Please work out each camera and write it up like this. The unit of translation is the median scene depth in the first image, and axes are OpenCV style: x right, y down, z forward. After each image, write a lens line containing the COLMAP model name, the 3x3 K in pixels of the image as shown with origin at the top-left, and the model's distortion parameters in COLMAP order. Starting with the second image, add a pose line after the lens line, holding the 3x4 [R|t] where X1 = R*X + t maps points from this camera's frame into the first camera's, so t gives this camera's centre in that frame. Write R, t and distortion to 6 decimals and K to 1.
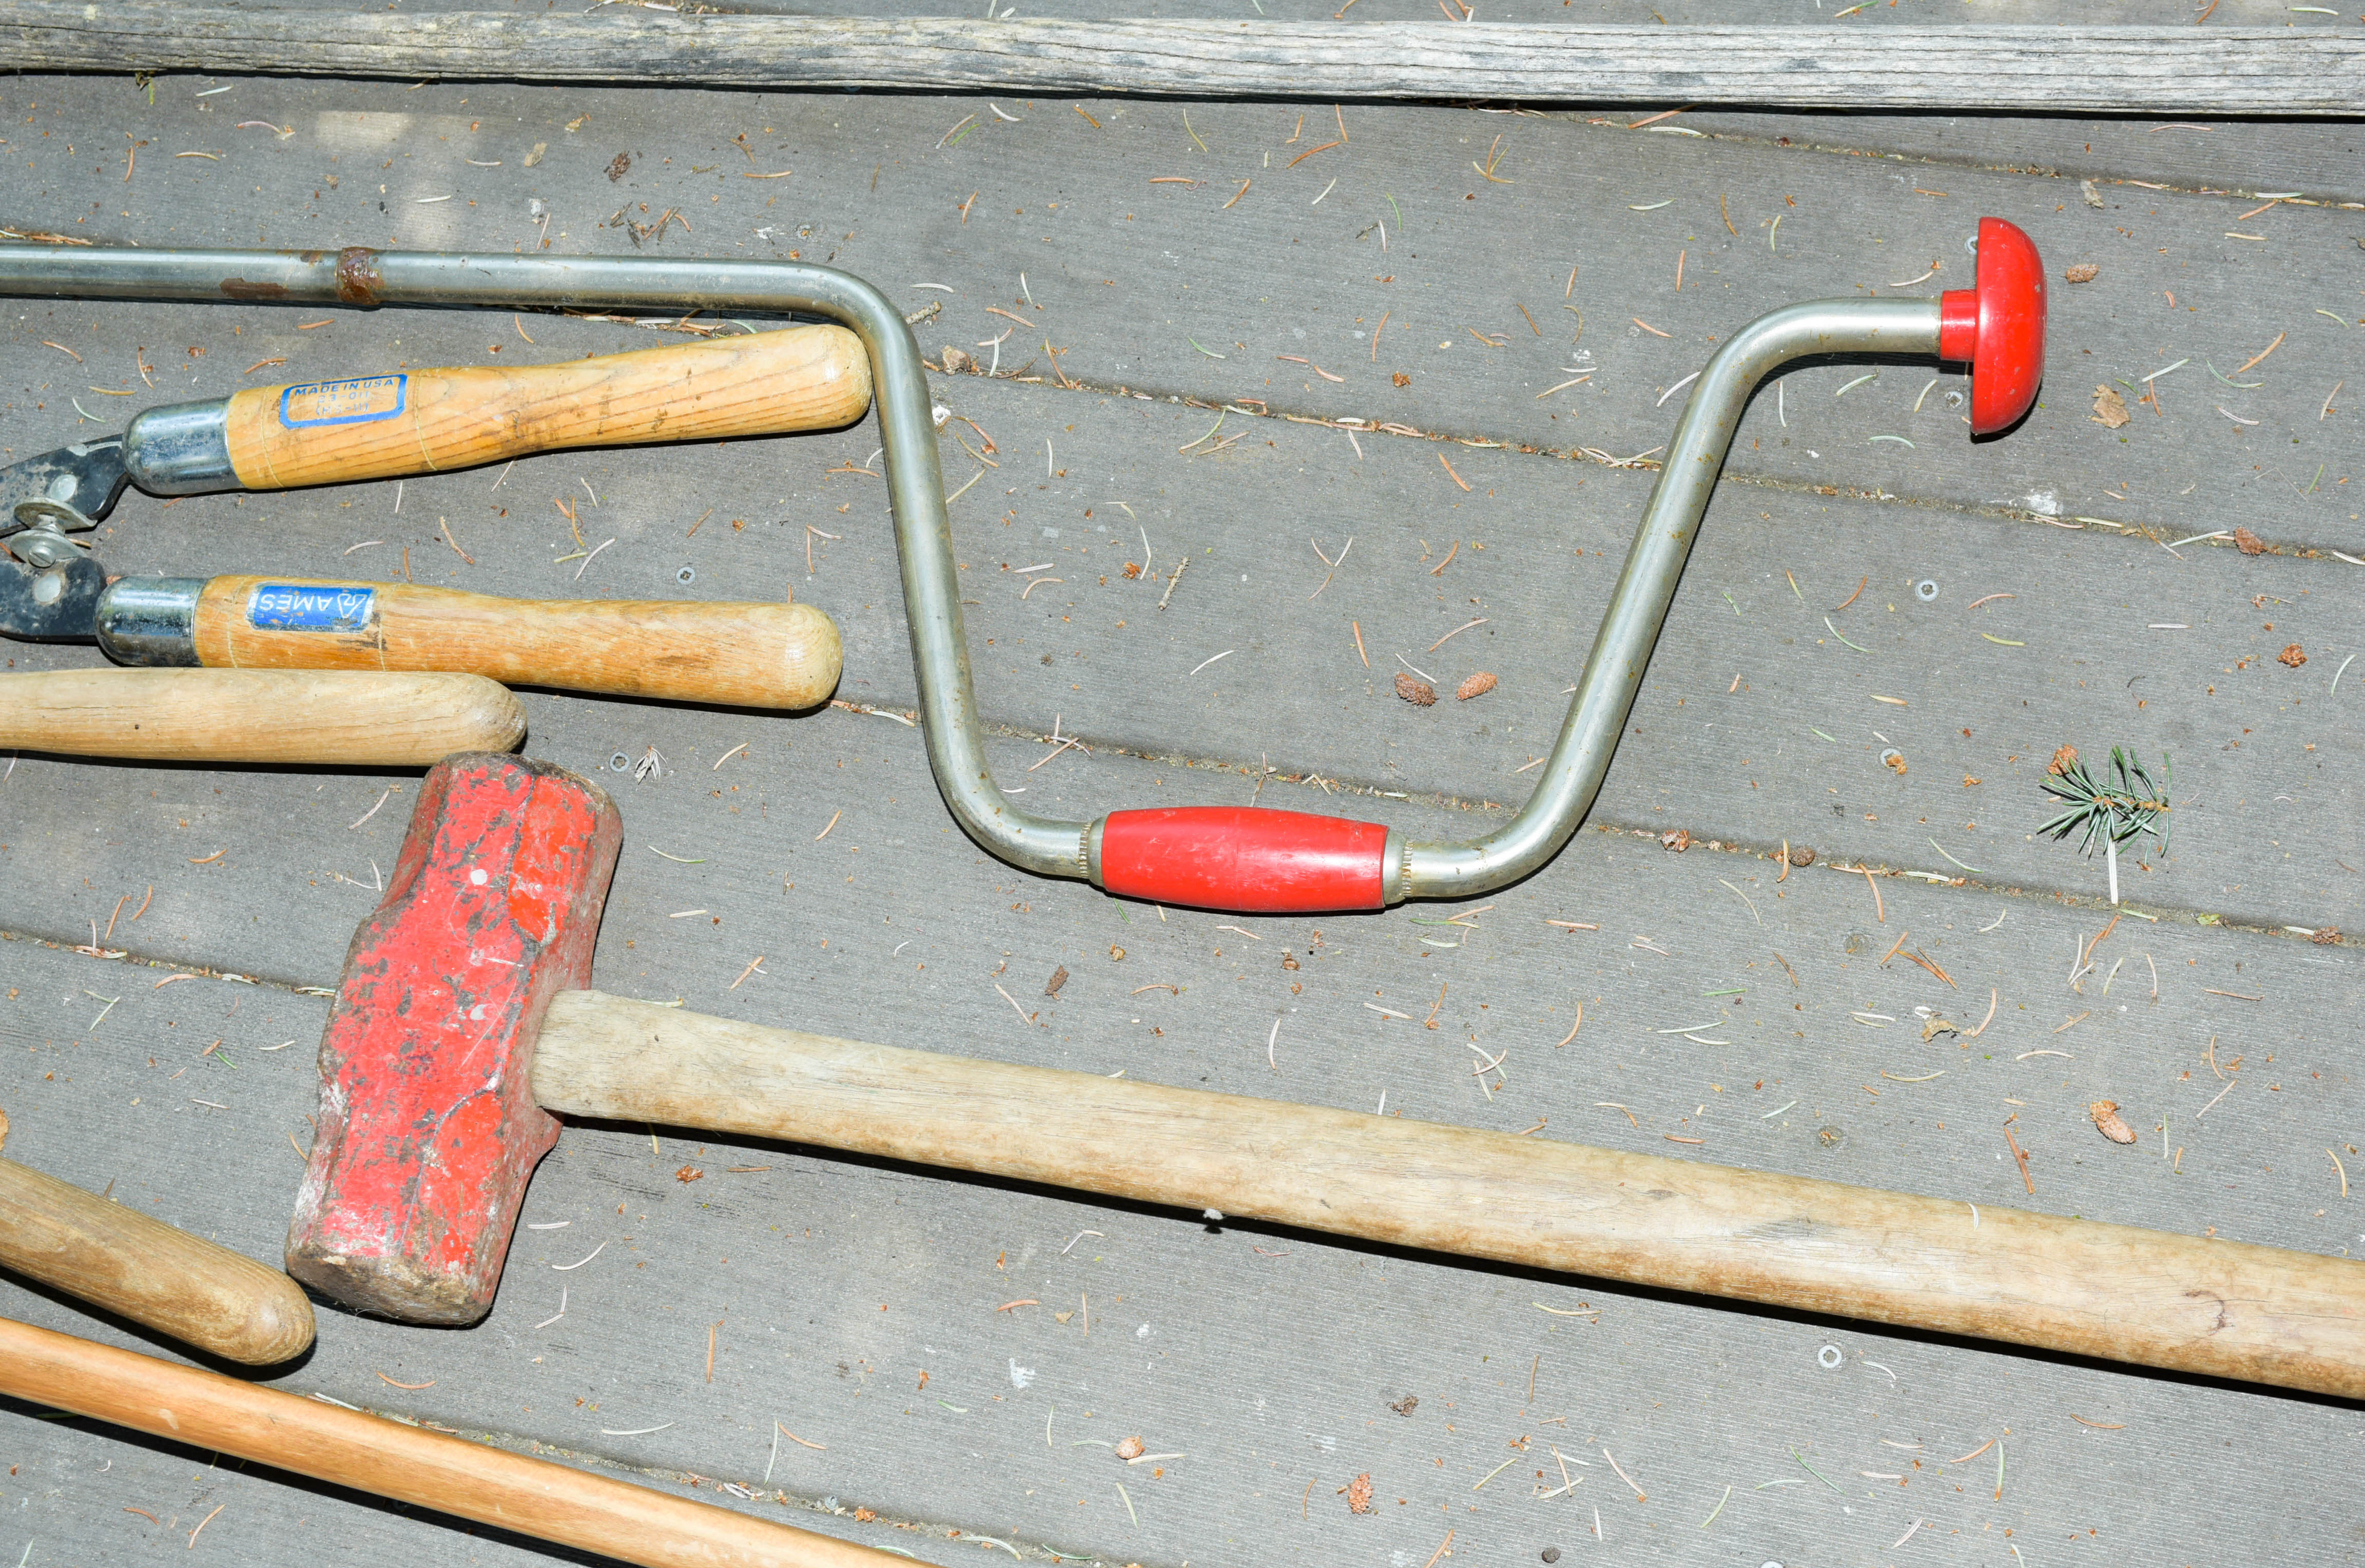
lens RADIAL K [[3642.6, 0, 1198.0], [0, 3642.6, 815.6], [0, 0, 1]] dist [-0.027087, 0.043303]
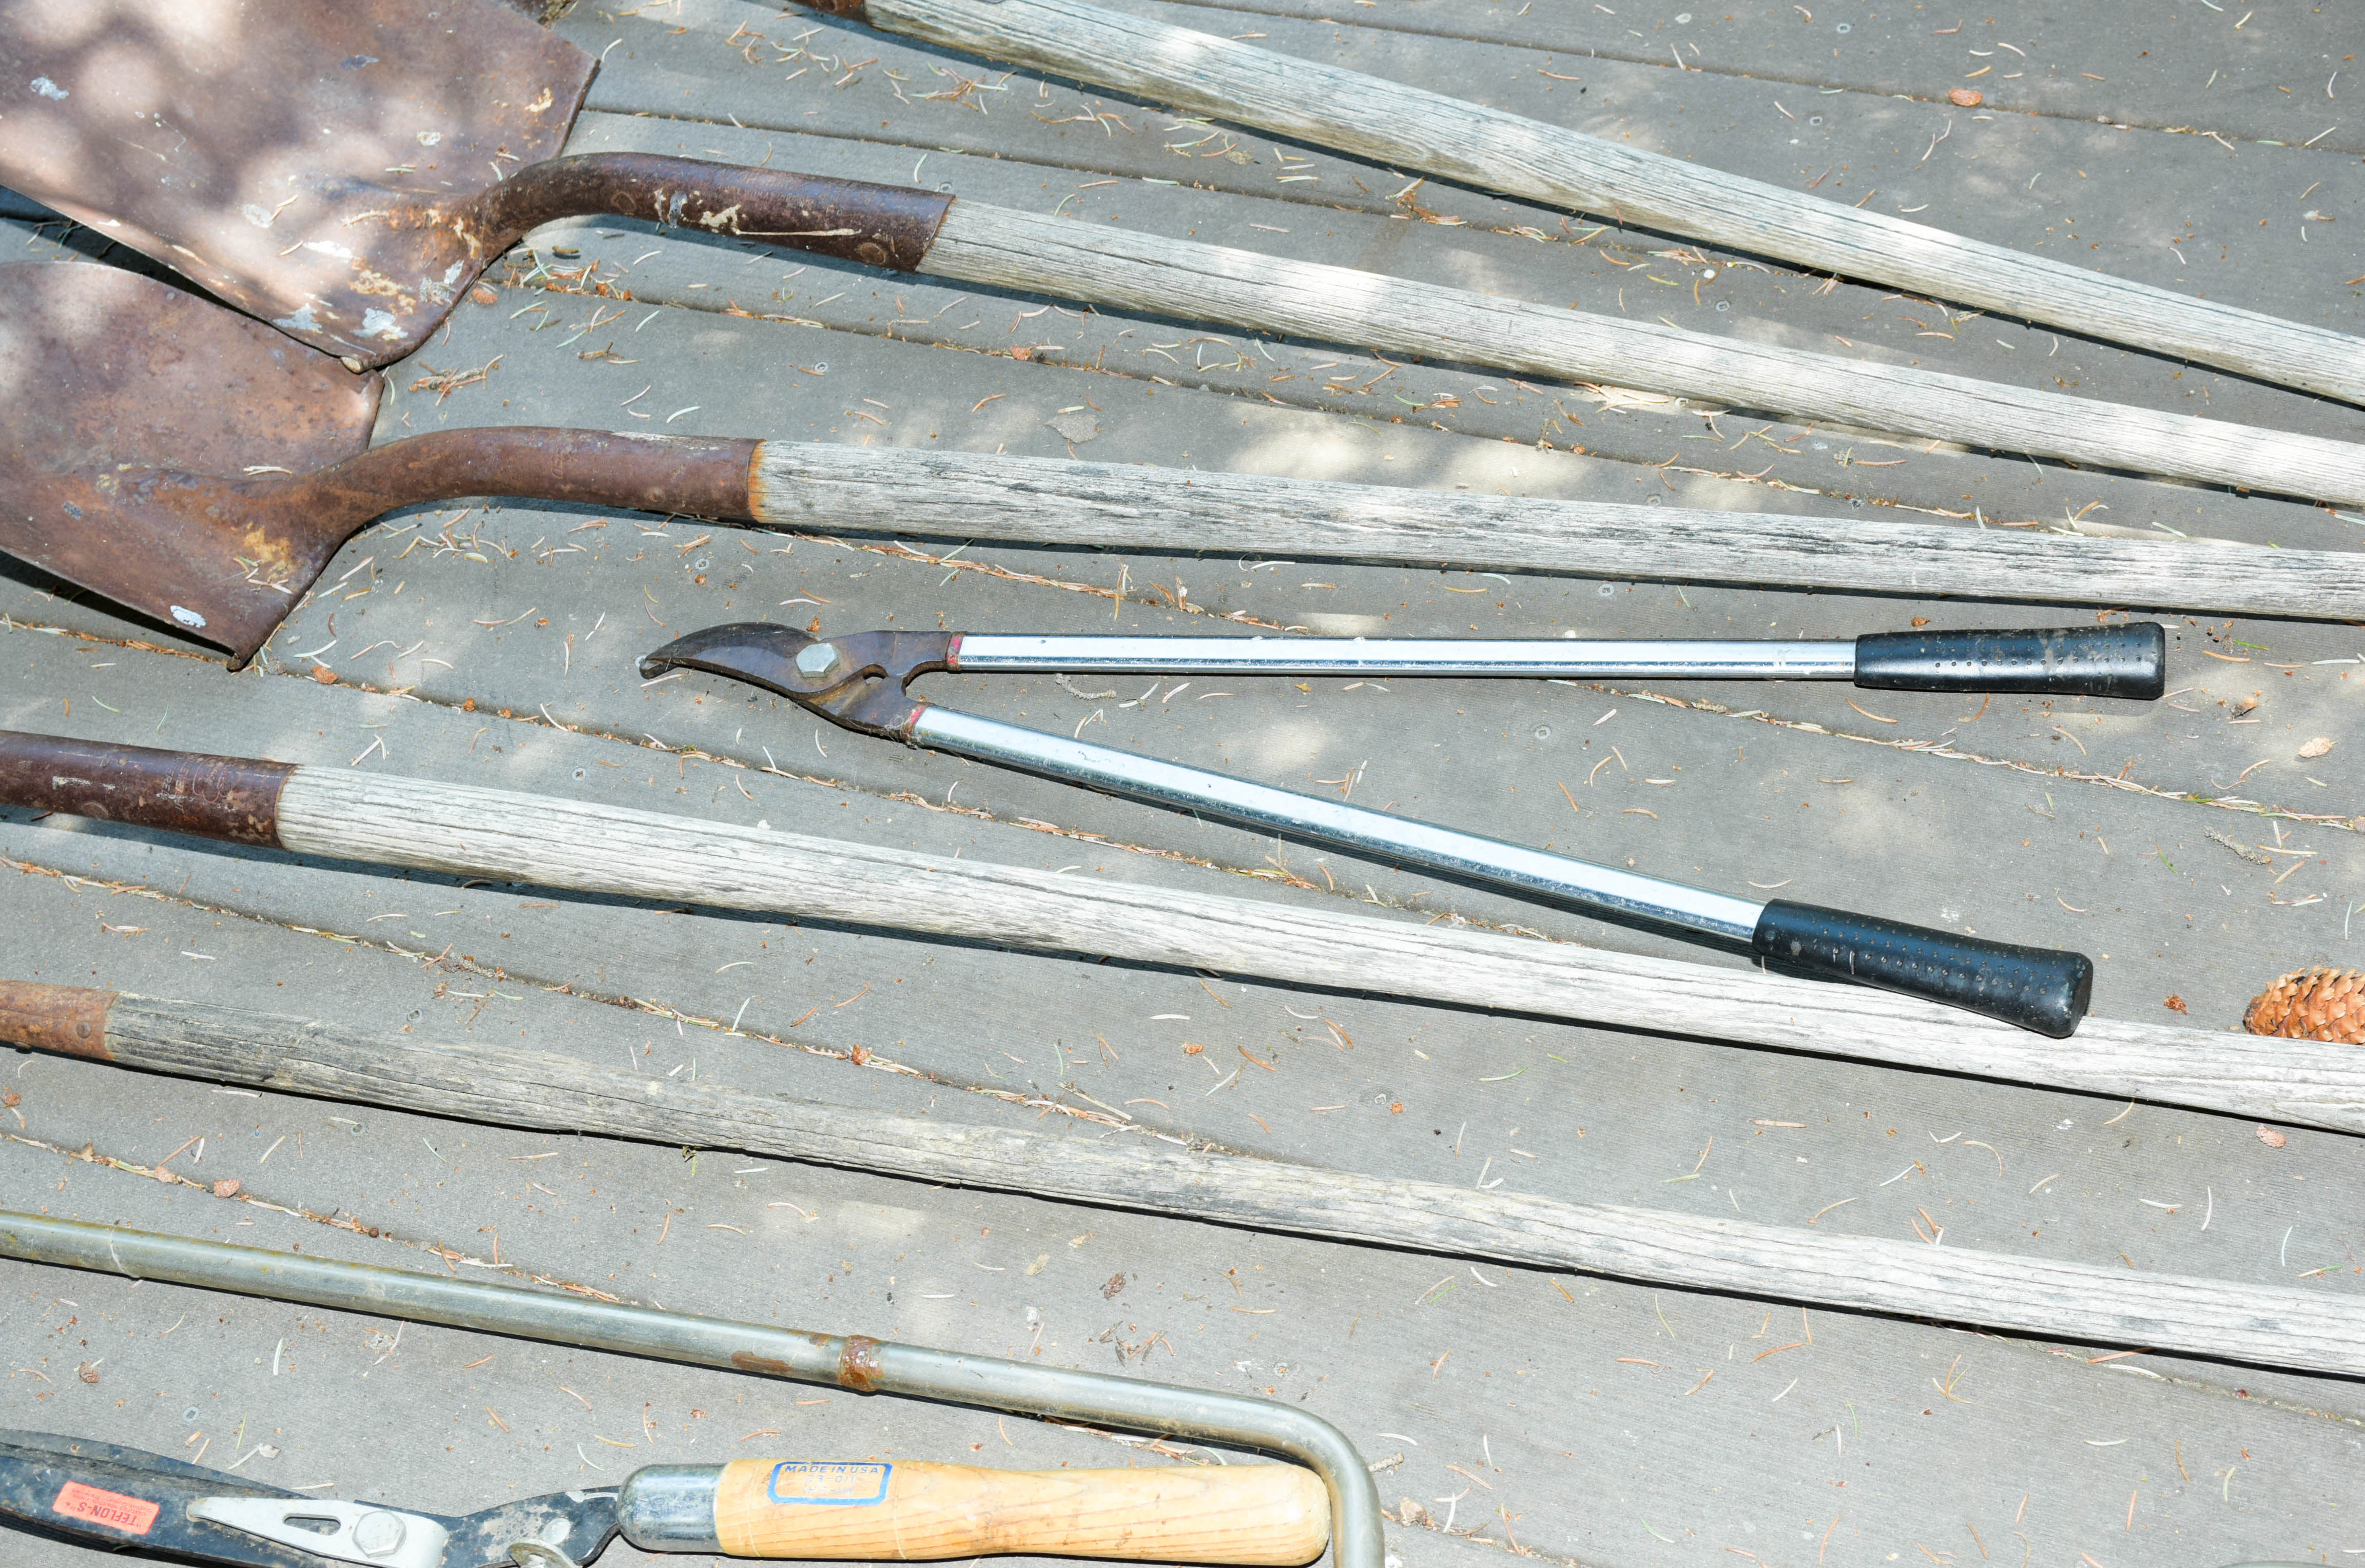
lens RADIAL K [[3642.6, 0, 1198.0], [0, 3642.6, 815.6], [0, 0, 1]] dist [-0.027087, 0.043303]
pose [[0.987281, 0.095345, -0.127221, -0.014320], [-0.126815, 0.954900, -0.268483, -0.029479], [0.095885, 0.281202, 0.954846, -0.049524]]
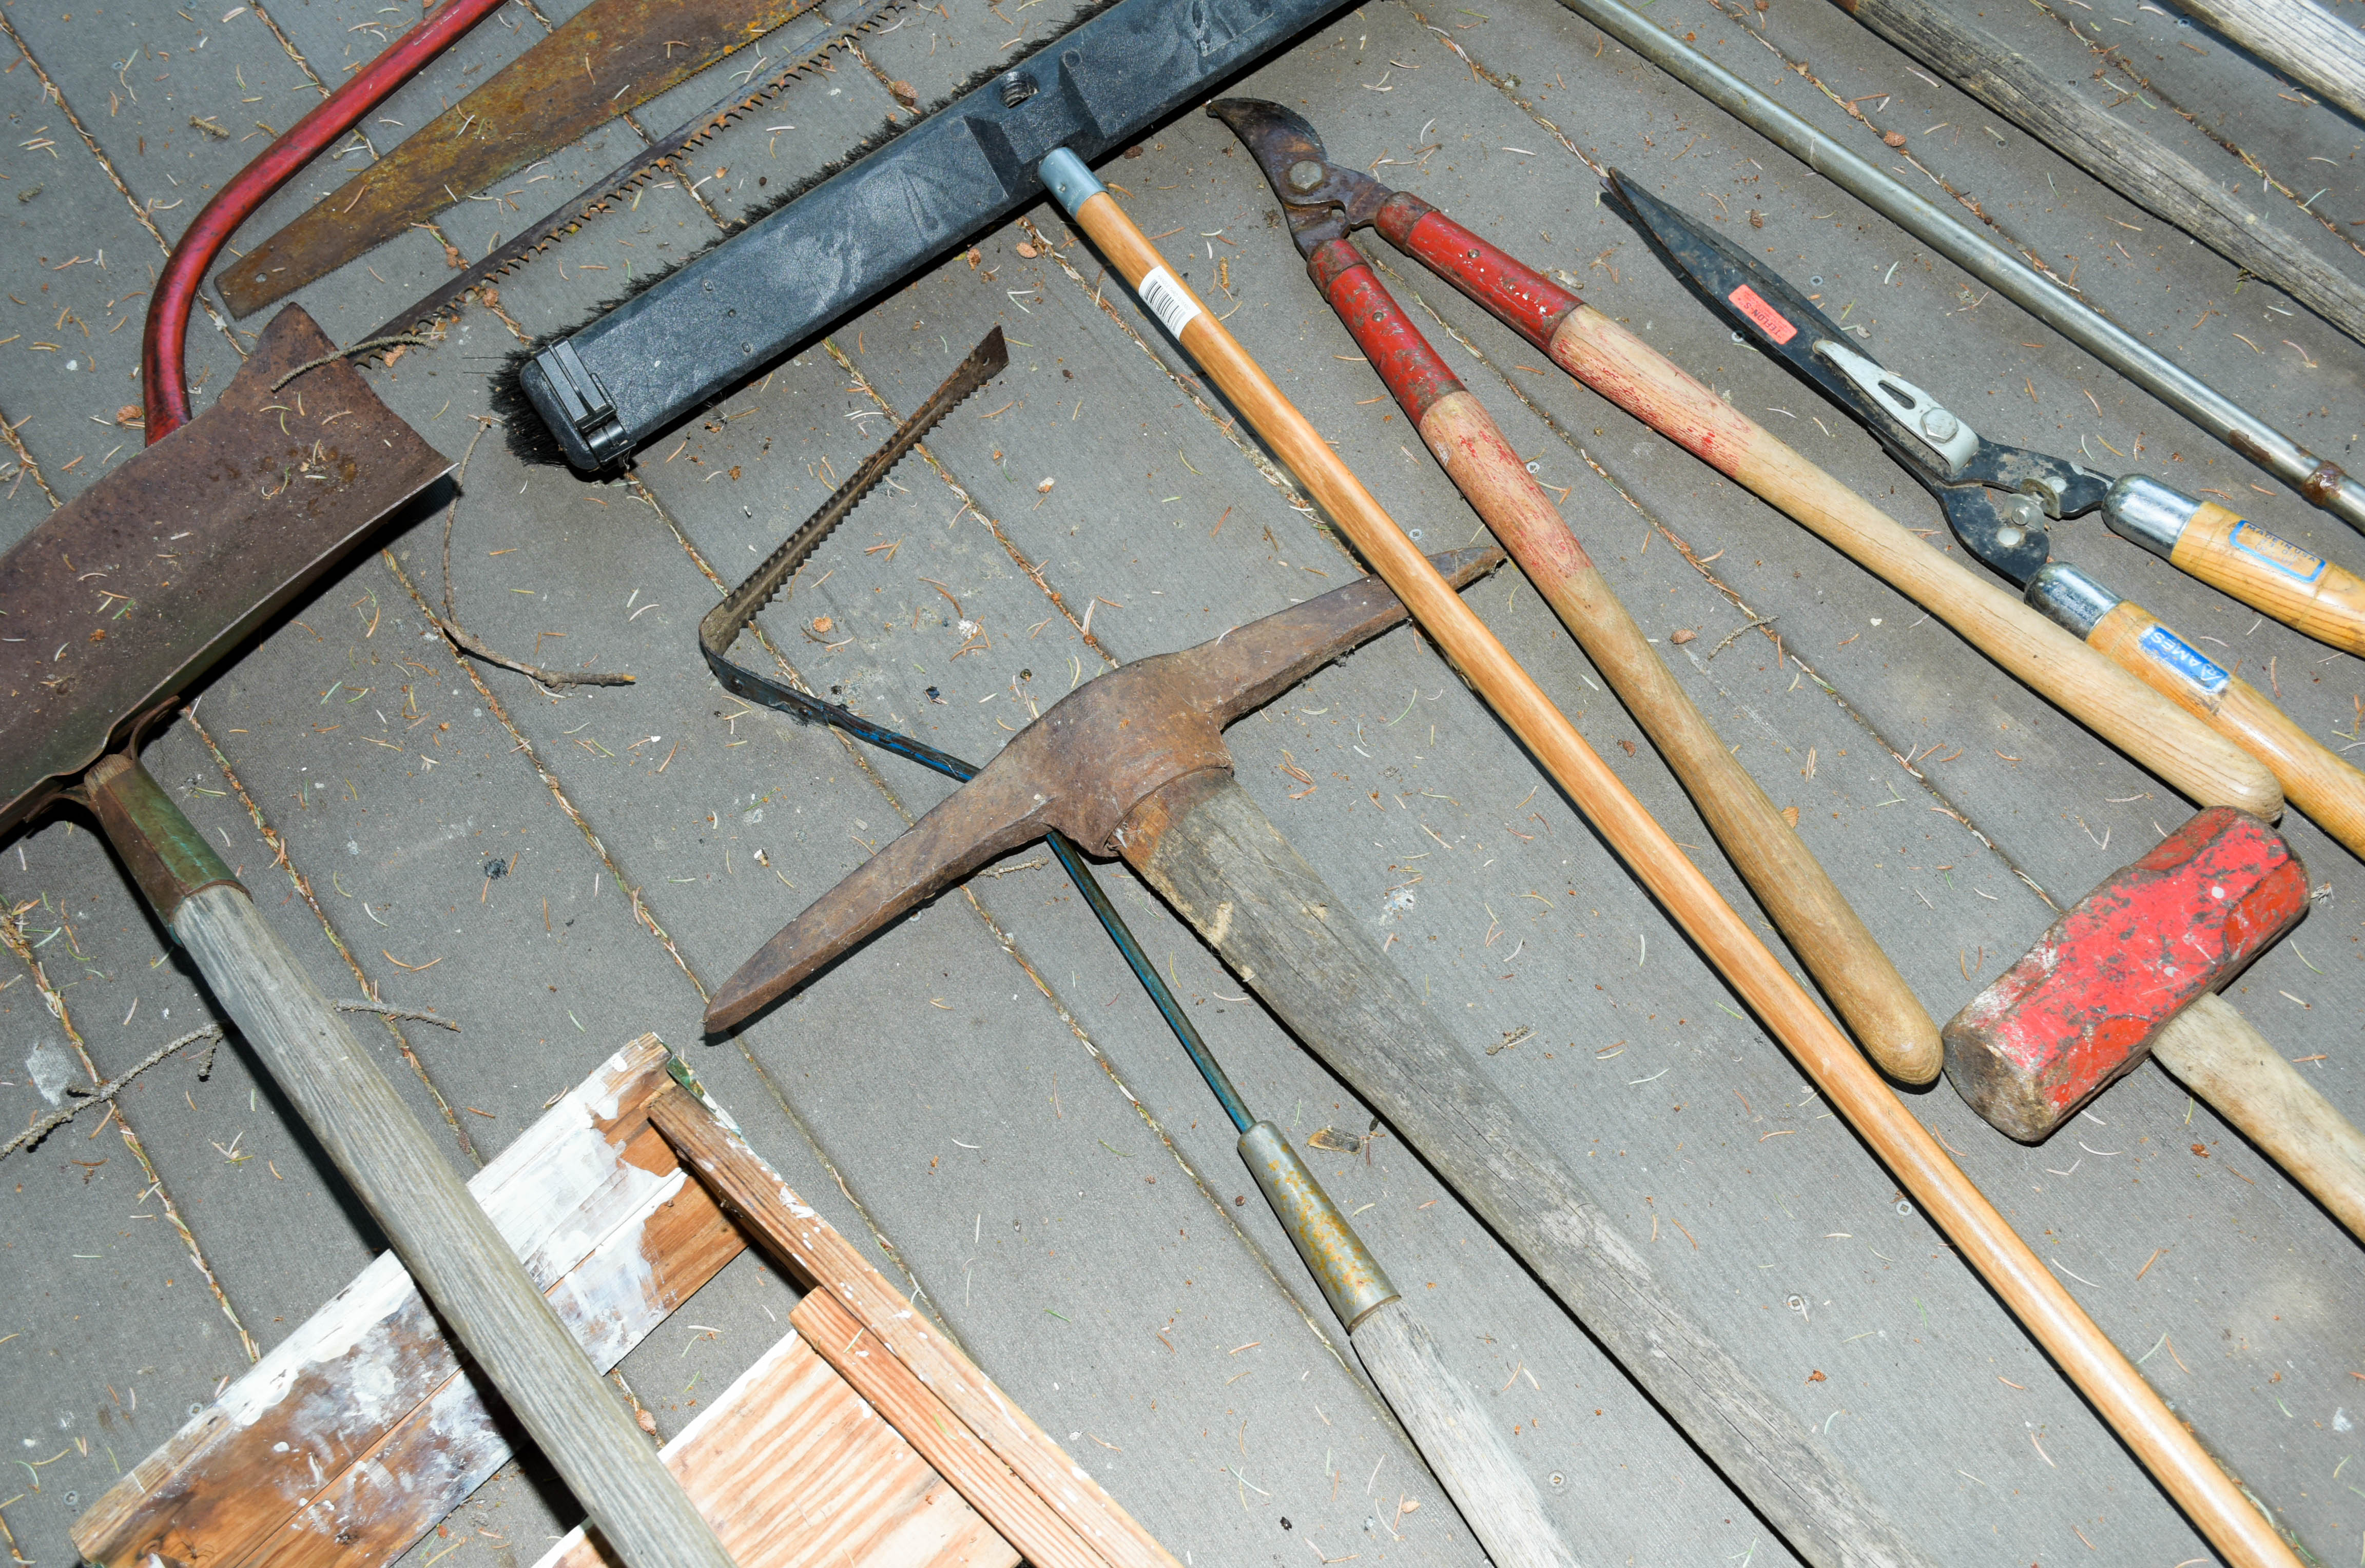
lens RADIAL K [[2612.4, 0, 1188.1], [0, 2612.4, 806.5], [0, 0, 1]] dist [-0.019664, -0.000352]
pose [[0.764541, 0.596667, -0.243855, -0.253884], [-0.596021, 0.798456, 0.085011, 0.130354], [0.245431, 0.080349, 0.966079, -0.065994]]
